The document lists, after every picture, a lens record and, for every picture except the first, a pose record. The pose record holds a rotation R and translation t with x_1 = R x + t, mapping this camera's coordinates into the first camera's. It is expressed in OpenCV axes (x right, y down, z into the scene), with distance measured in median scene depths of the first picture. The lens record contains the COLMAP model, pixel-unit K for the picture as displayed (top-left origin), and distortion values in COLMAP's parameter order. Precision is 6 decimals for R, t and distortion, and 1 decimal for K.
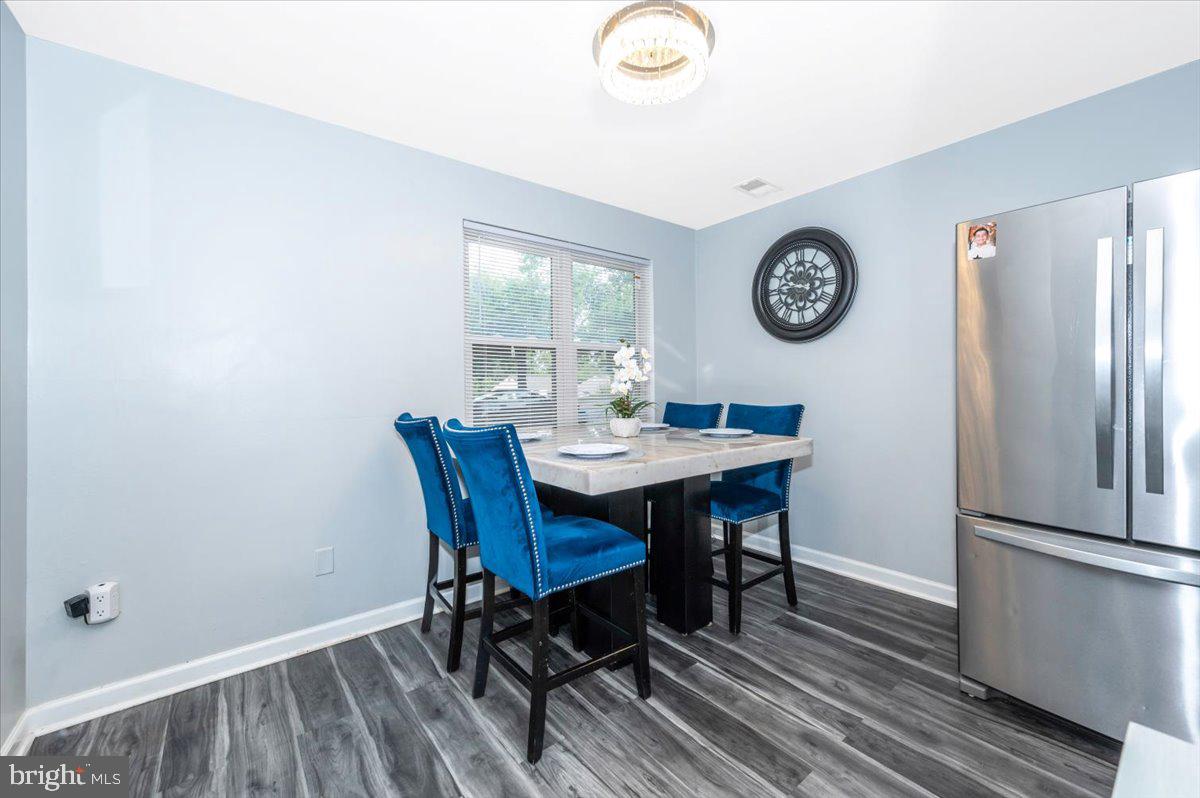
lens RADIAL K [[476.2, 0, 622.5], [0, 476.2, 375.2], [0, 0, 1]] dist [0.001527, -0.000067]
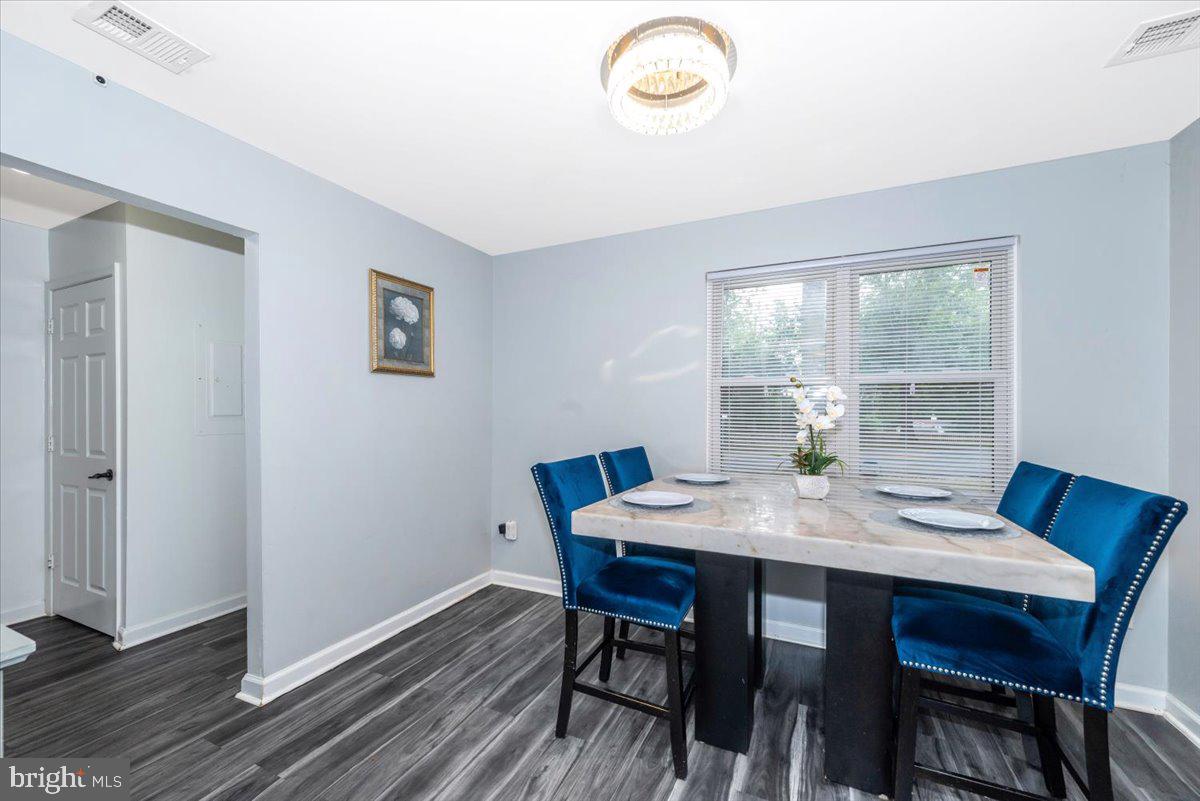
lens RADIAL K [[476.2, 0, 615.9], [0, 476.2, 398.8], [0, 0, 1]] dist [0.001527, -0.000067]
pose [[0.444935, -0.009100, -0.895517, 0.666616], [0.006155, 0.999956, -0.007104, -0.040097], [0.895542, -0.002351, 0.444971, 0.387283]]
